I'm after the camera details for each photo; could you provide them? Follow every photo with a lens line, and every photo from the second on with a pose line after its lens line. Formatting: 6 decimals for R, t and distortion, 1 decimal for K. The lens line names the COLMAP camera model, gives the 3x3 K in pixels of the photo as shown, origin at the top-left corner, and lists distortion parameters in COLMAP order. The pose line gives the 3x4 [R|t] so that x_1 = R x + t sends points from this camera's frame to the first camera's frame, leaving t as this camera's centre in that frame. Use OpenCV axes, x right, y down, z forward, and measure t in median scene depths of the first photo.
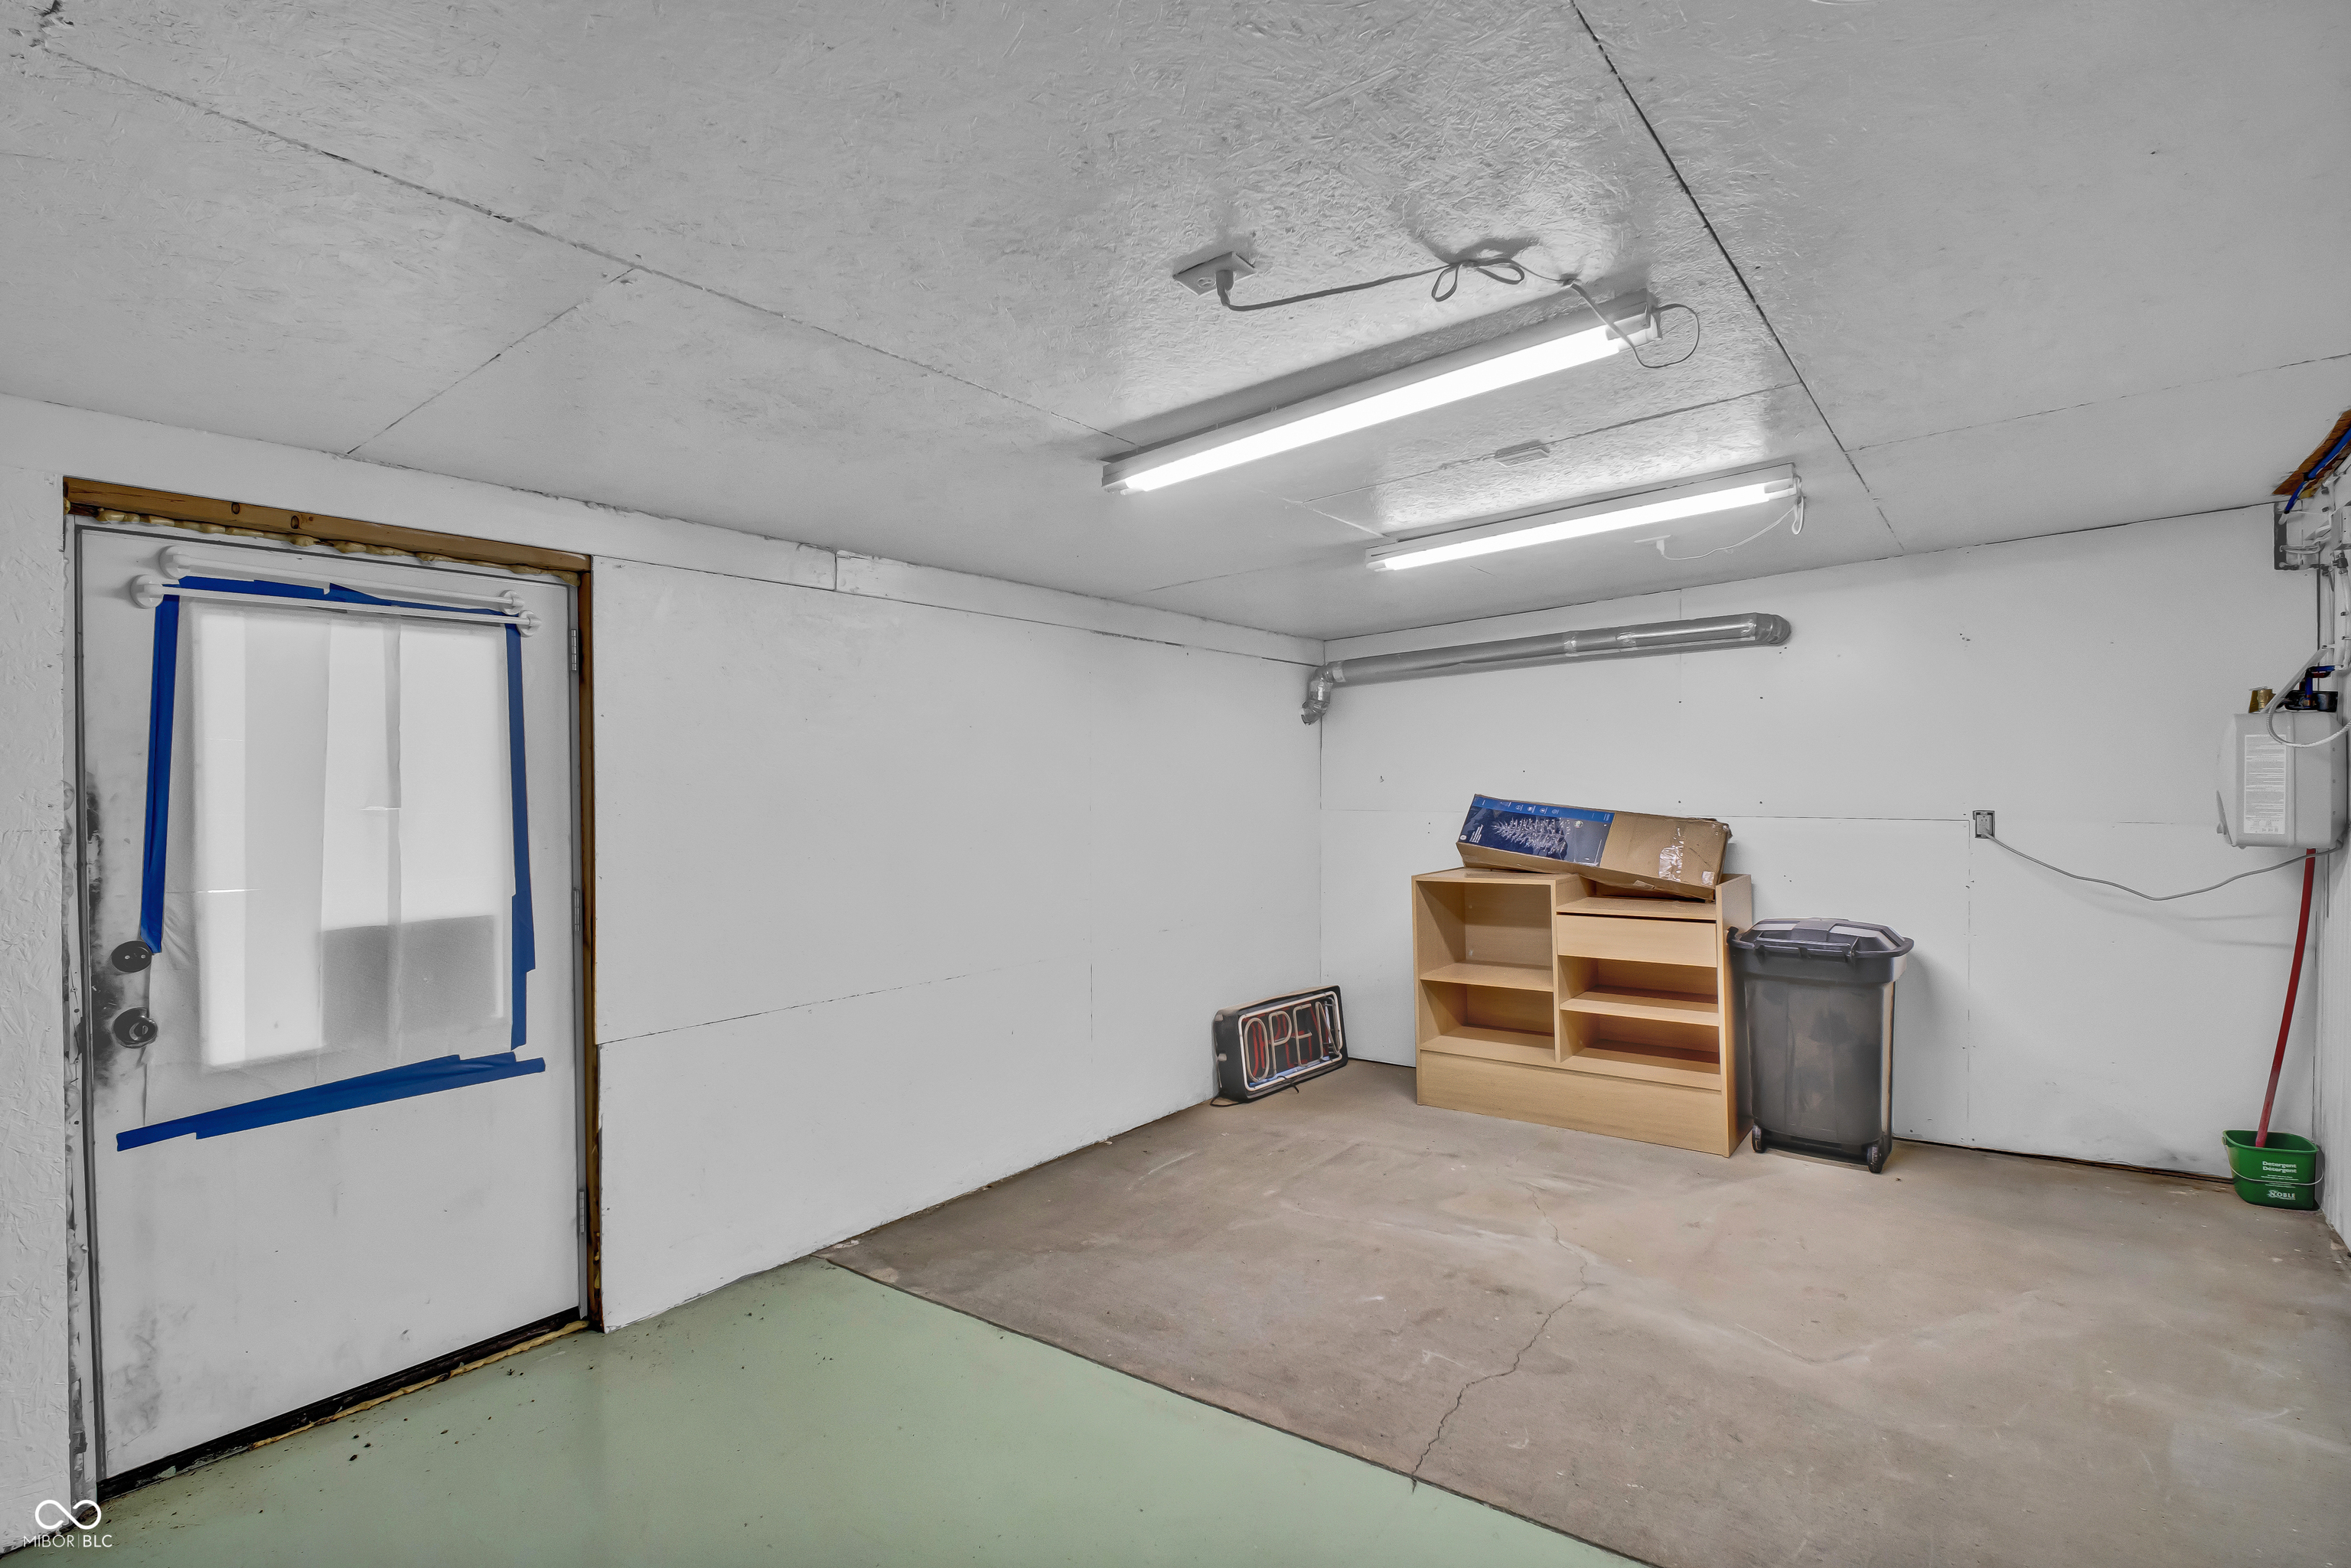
lens RADIAL K [[1121.9, 0, 1180.6], [0, 1121.9, 782.4], [0, 0, 1]] dist [-0.011225, -0.003136]
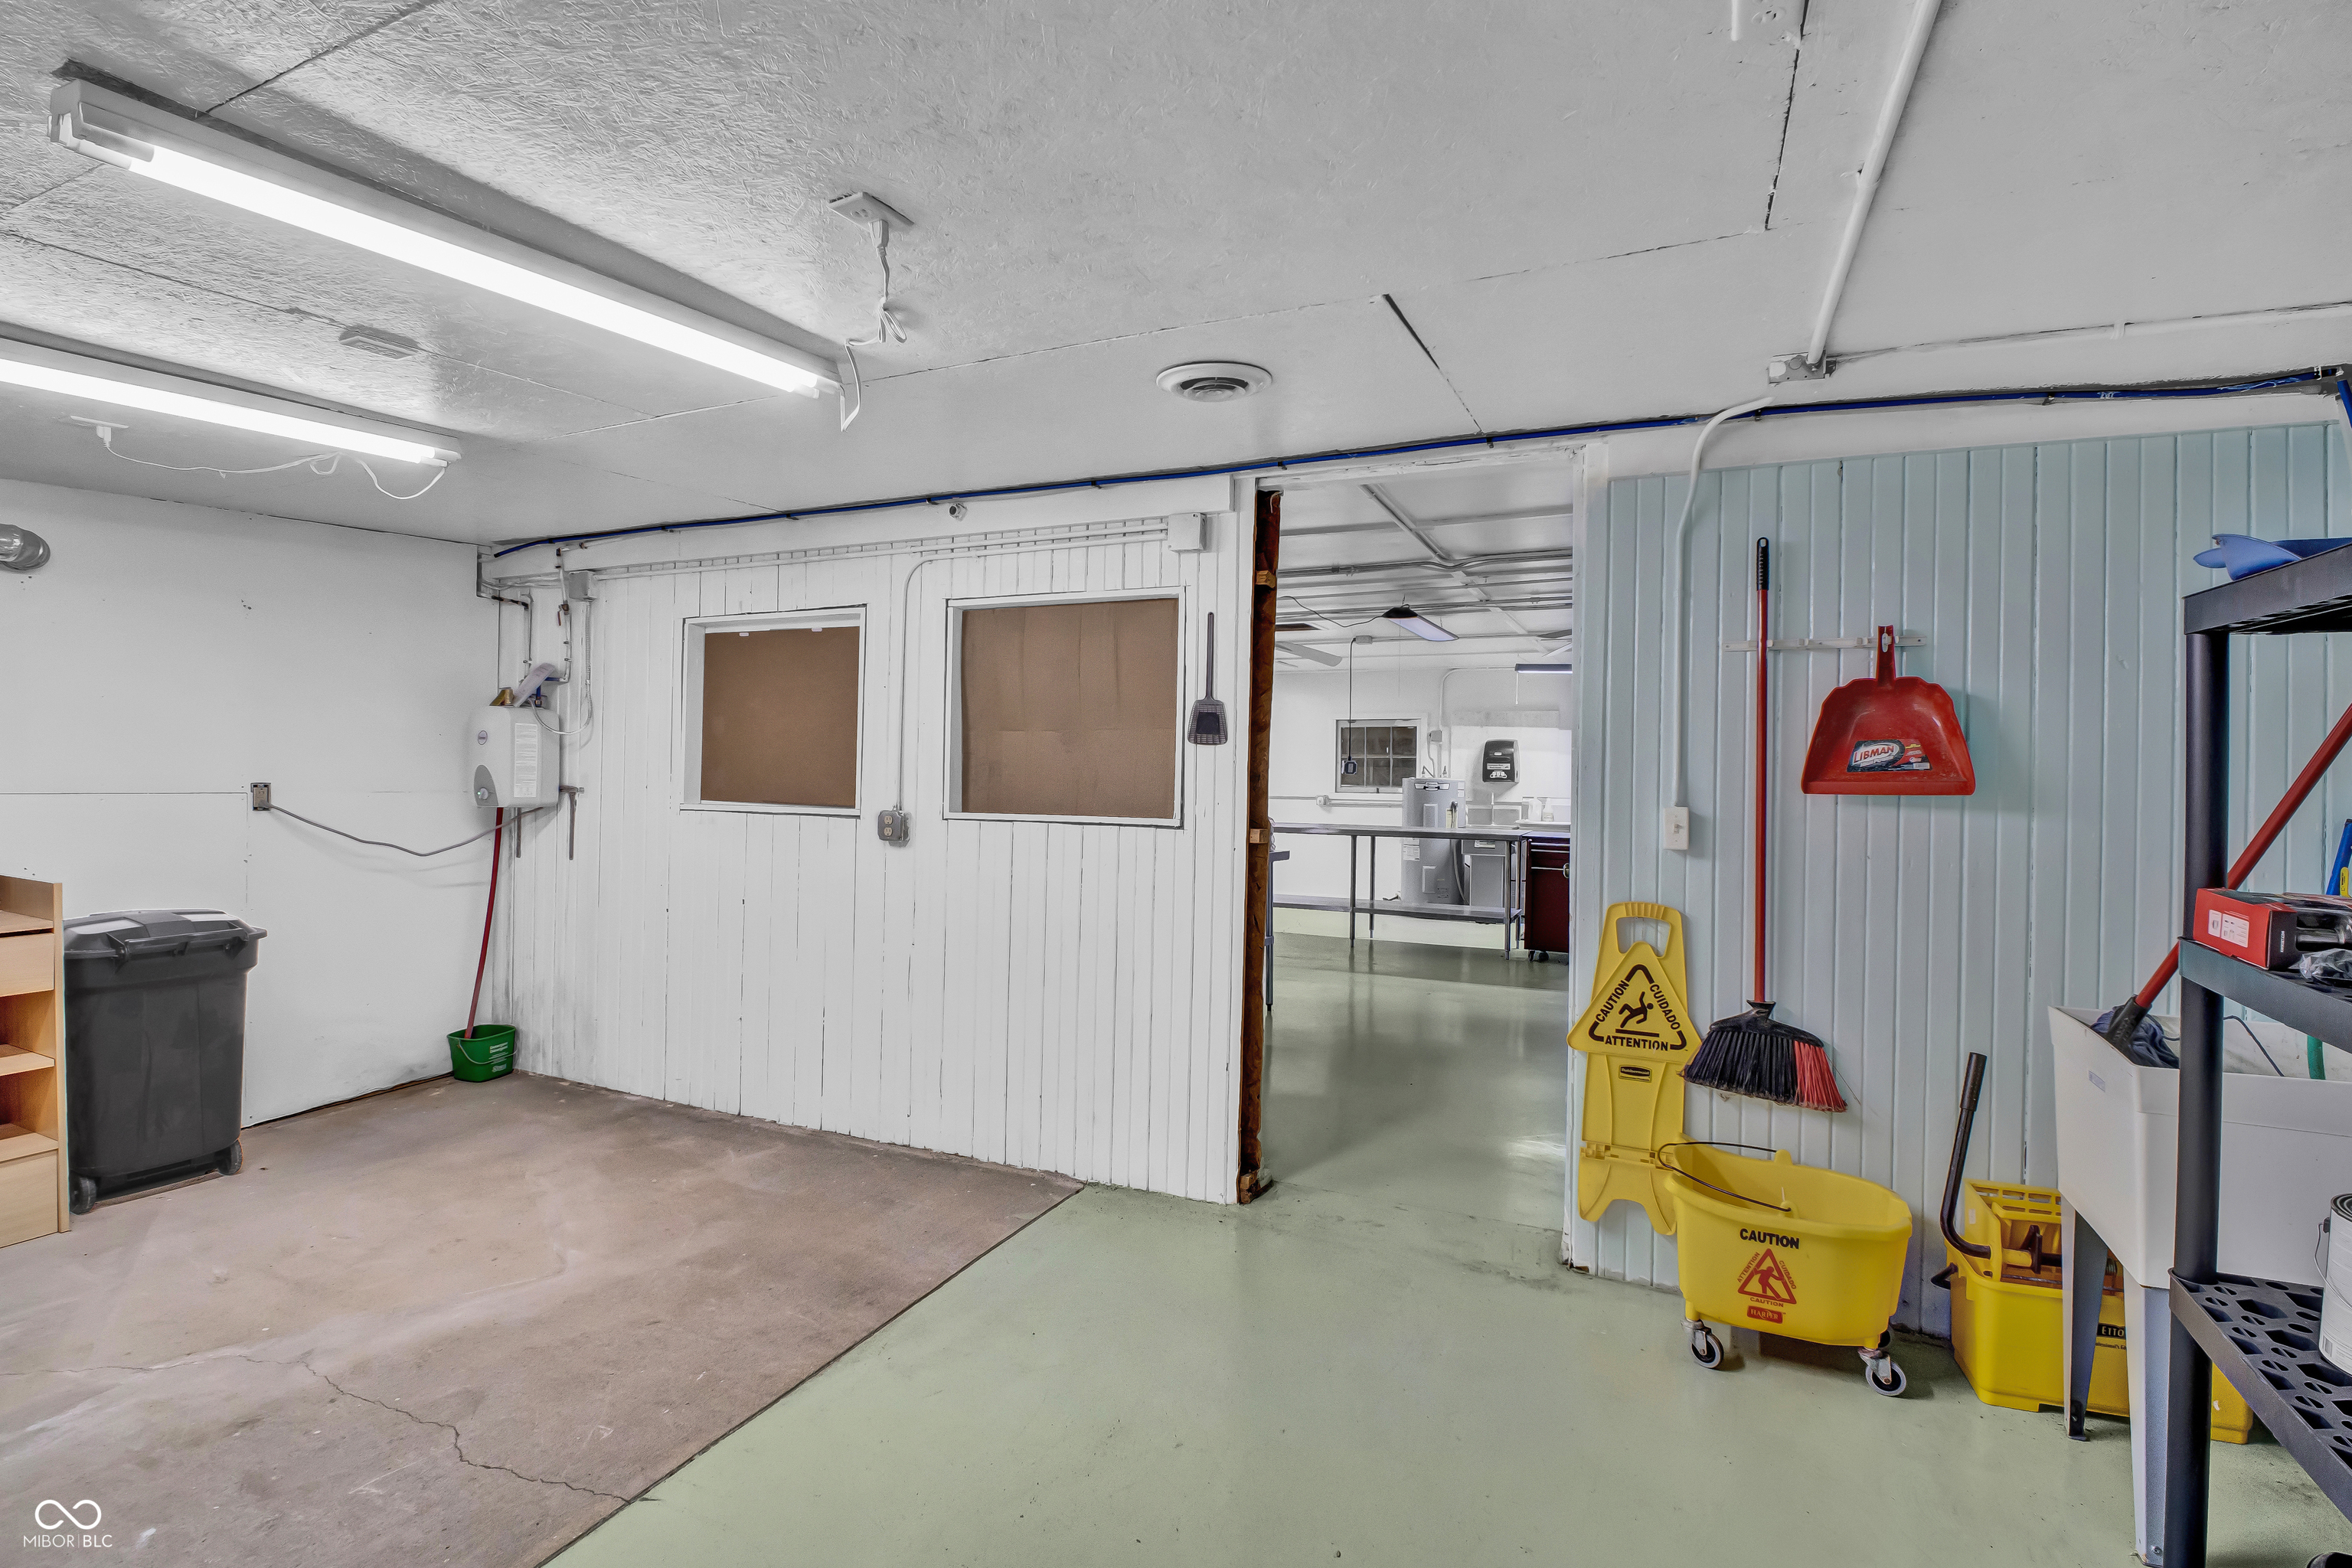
lens RADIAL K [[1122.4, 0, 1178.2], [0, 1122.4, 788.2], [0, 0, 1]] dist [-0.011225, -0.003136]
pose [[-0.209085, -0.010296, 0.977843, -0.570279], [-0.012855, 0.999887, 0.007779, 0.015799], [-0.977813, -0.010943, -0.209194, 0.555583]]
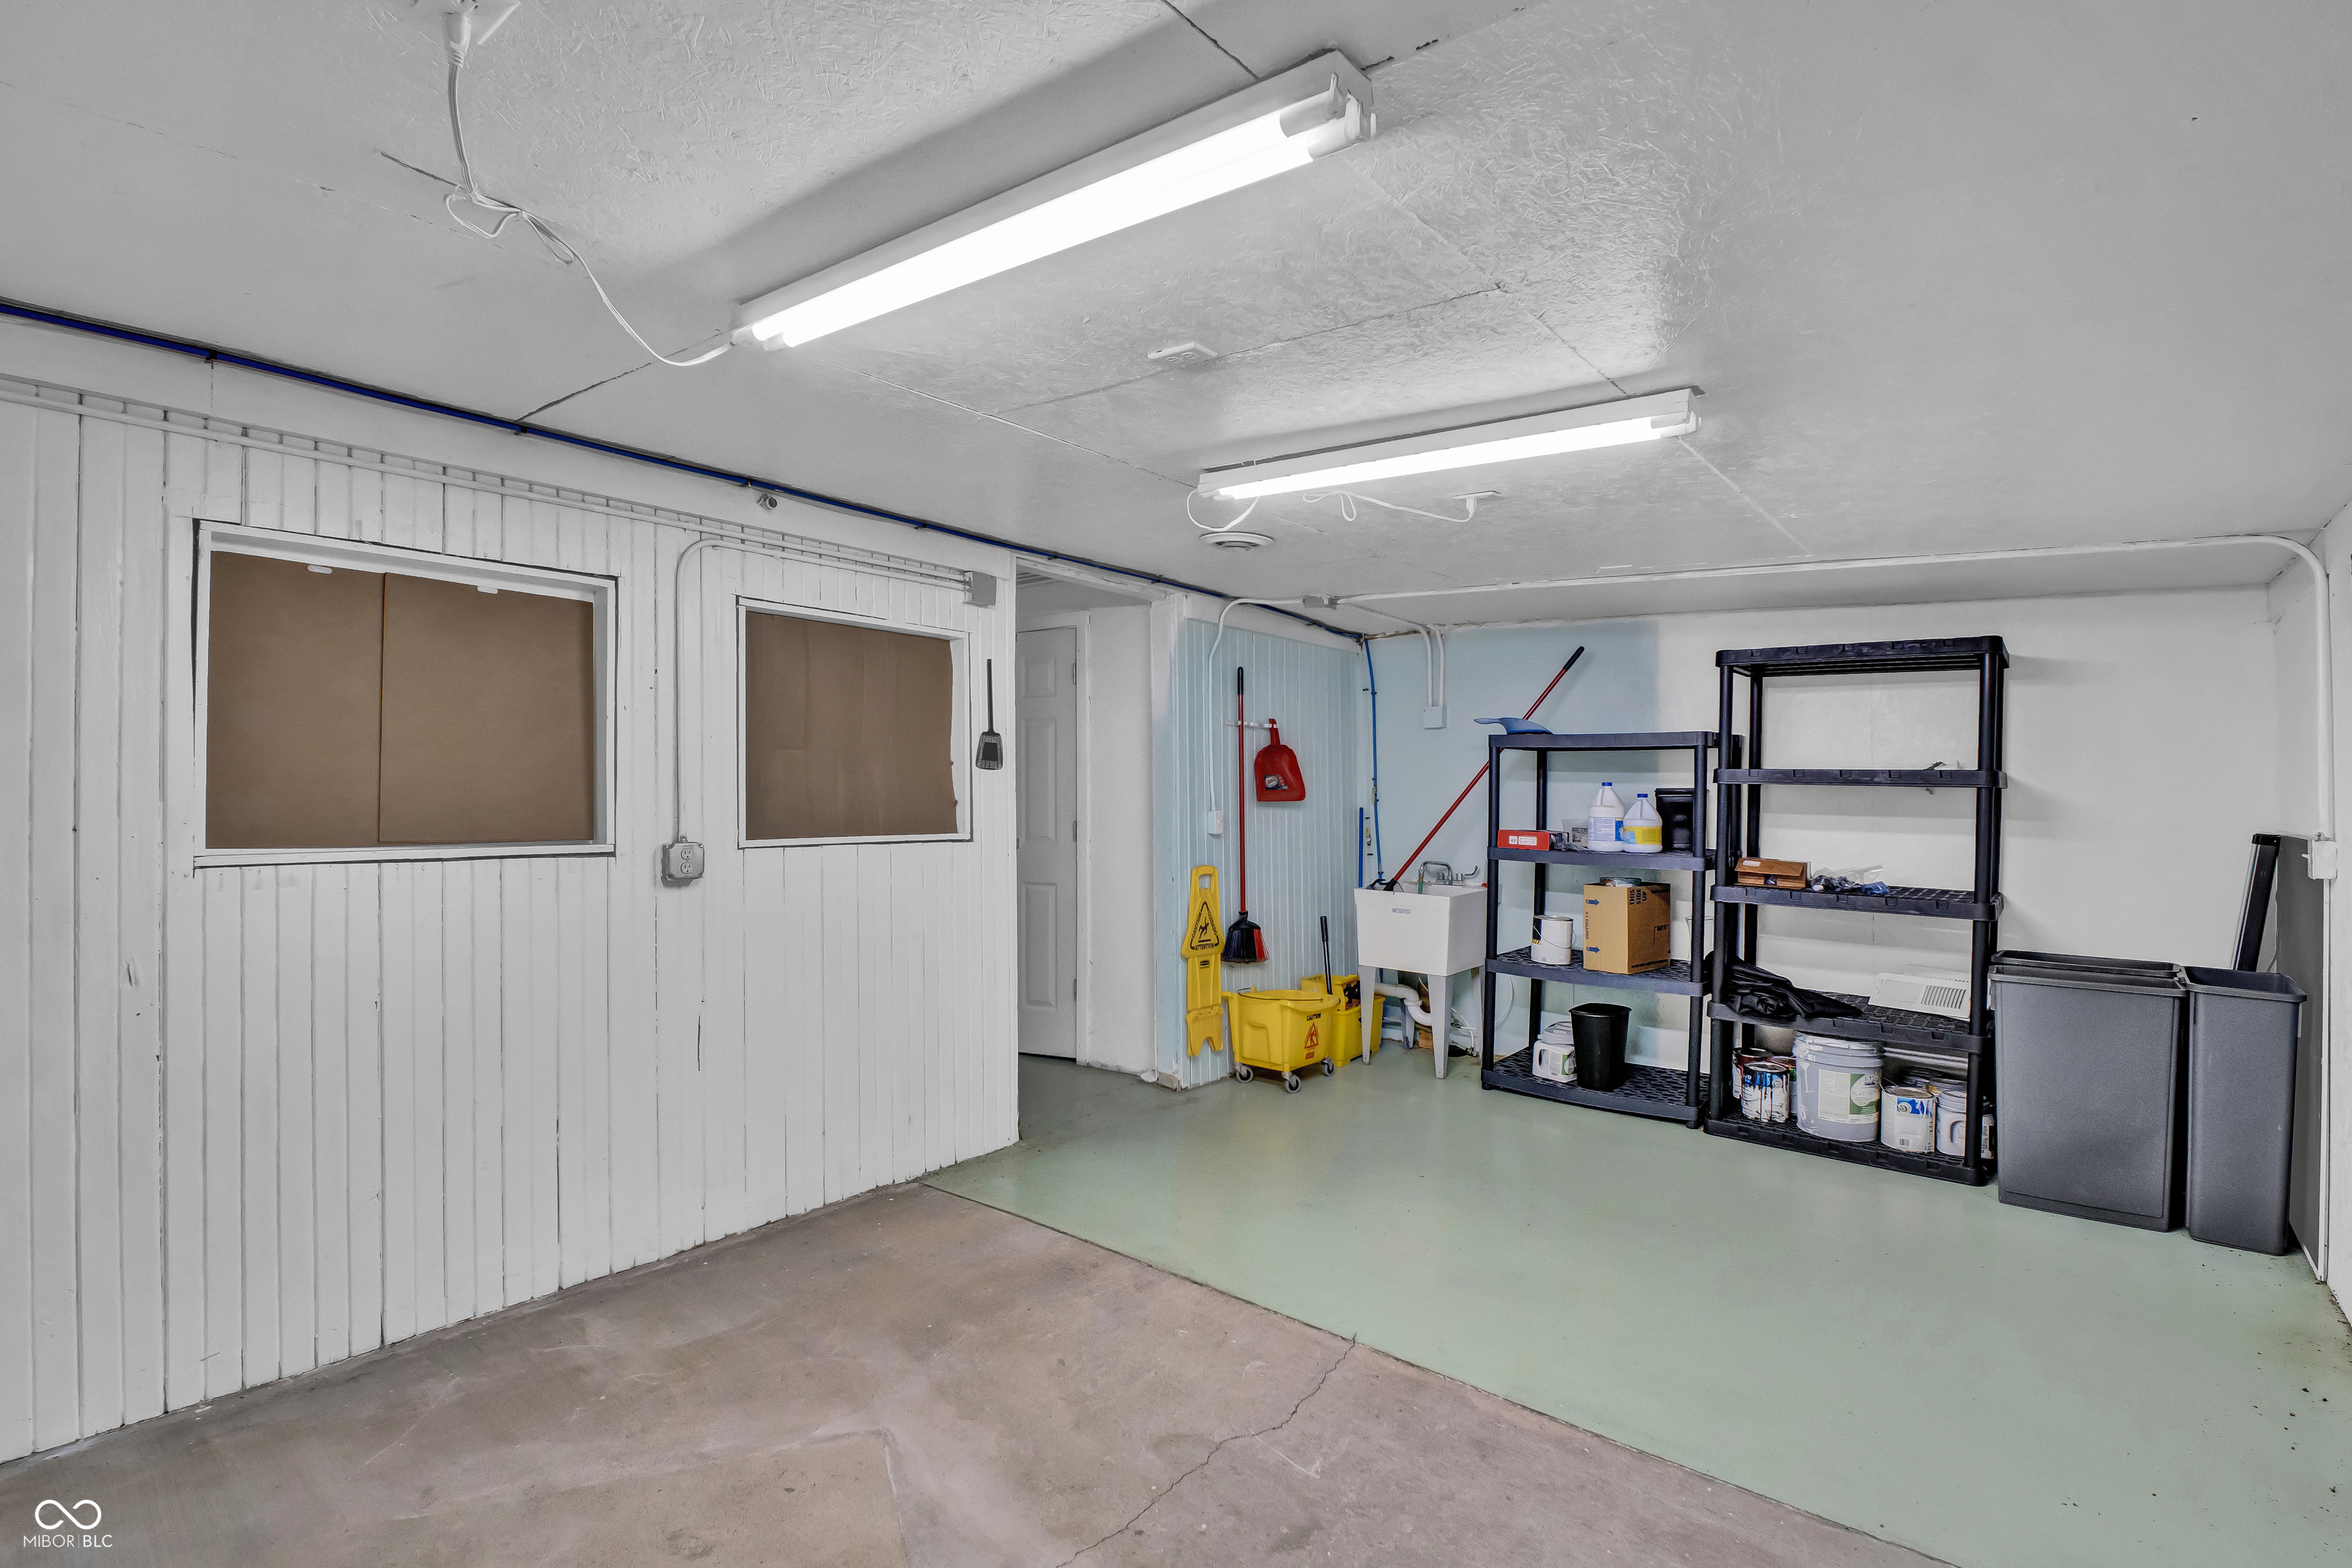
lens RADIAL K [[1122.4, 0, 1179.9], [0, 1122.4, 790.8], [0, 0, 1]] dist [-0.011225, -0.003136]
pose [[-0.999230, -0.001940, 0.039187, 0.259972], [-0.002072, 0.999992, -0.003331, 0.010213], [-0.039180, -0.003410, -0.999226, 1.648113]]
